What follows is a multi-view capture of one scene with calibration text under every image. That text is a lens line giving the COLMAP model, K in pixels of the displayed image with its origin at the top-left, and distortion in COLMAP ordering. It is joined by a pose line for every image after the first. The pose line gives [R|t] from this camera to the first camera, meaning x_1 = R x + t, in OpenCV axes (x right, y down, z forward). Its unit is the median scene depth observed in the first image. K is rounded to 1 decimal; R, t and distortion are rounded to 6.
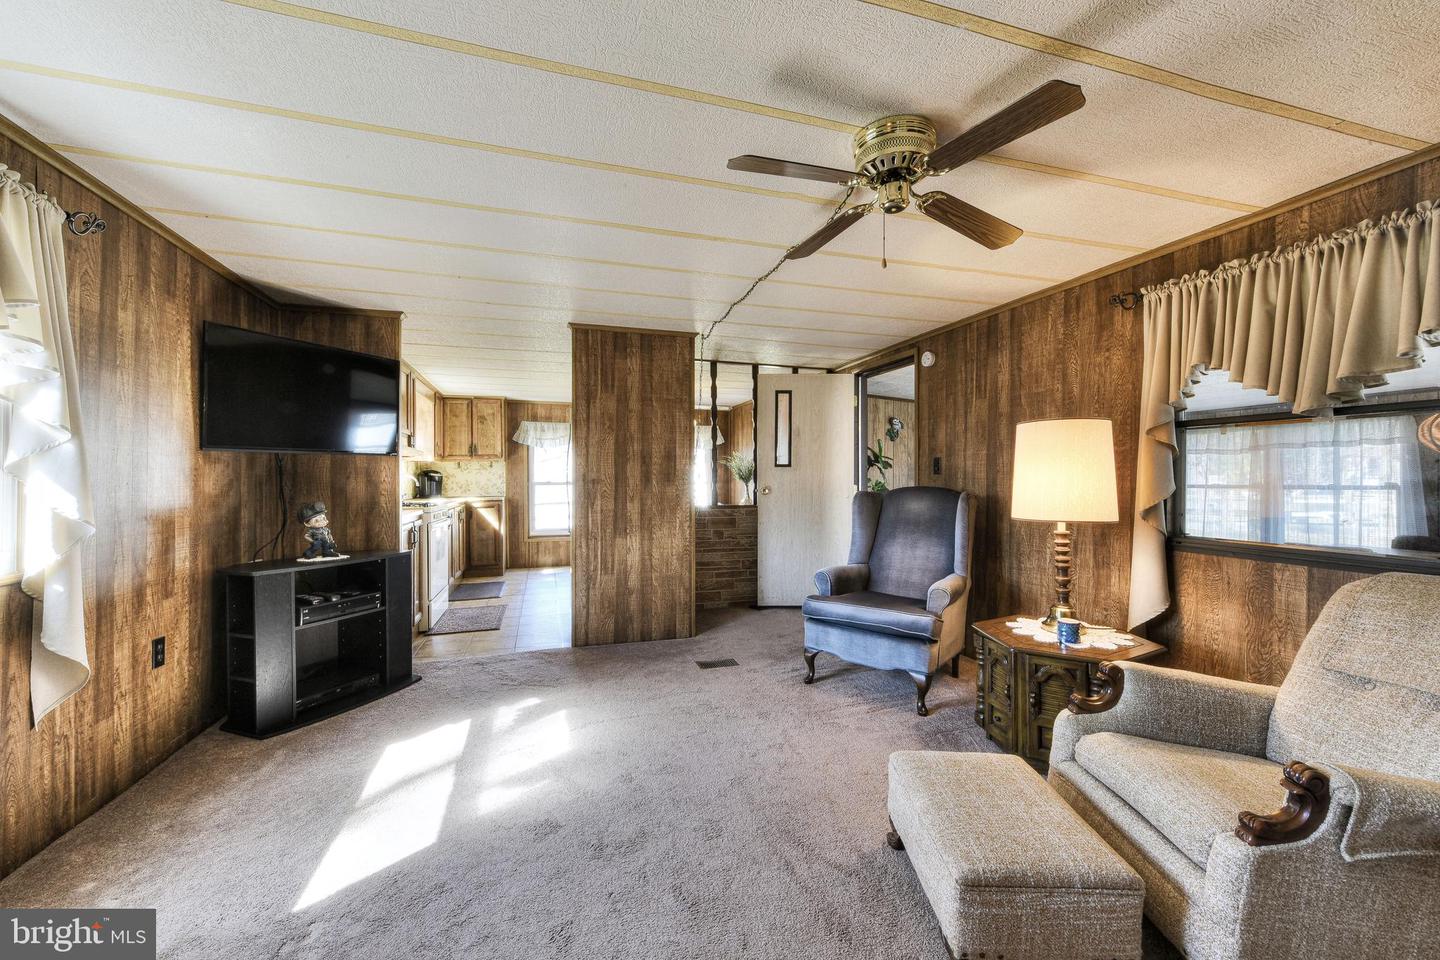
lens RADIAL K [[567.7, 0, 722.6], [0, 567.7, 480.0], [0, 0, 1]] dist [0.012366, 0.000249]
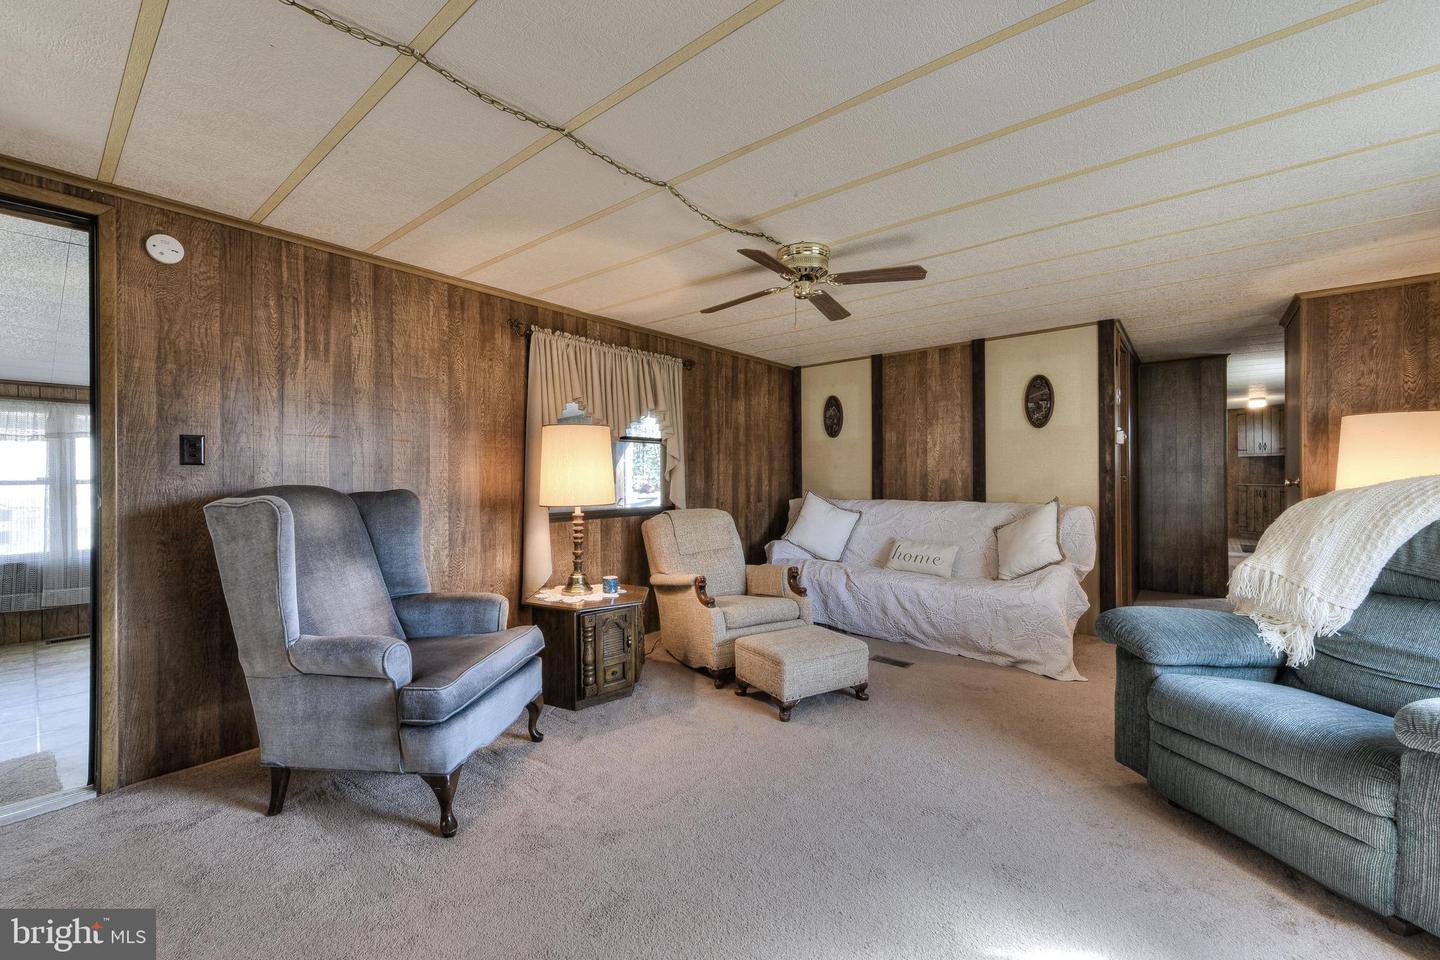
lens RADIAL K [[567.7, 0, 726.7], [0, 567.7, 471.7], [0, 0, 1]] dist [0.012366, 0.000249]
pose [[-0.553256, -0.005366, 0.832994, -0.529333], [0.002229, 0.999966, 0.007922, -0.010332], [-0.833009, 0.006239, -0.553225, 1.204131]]
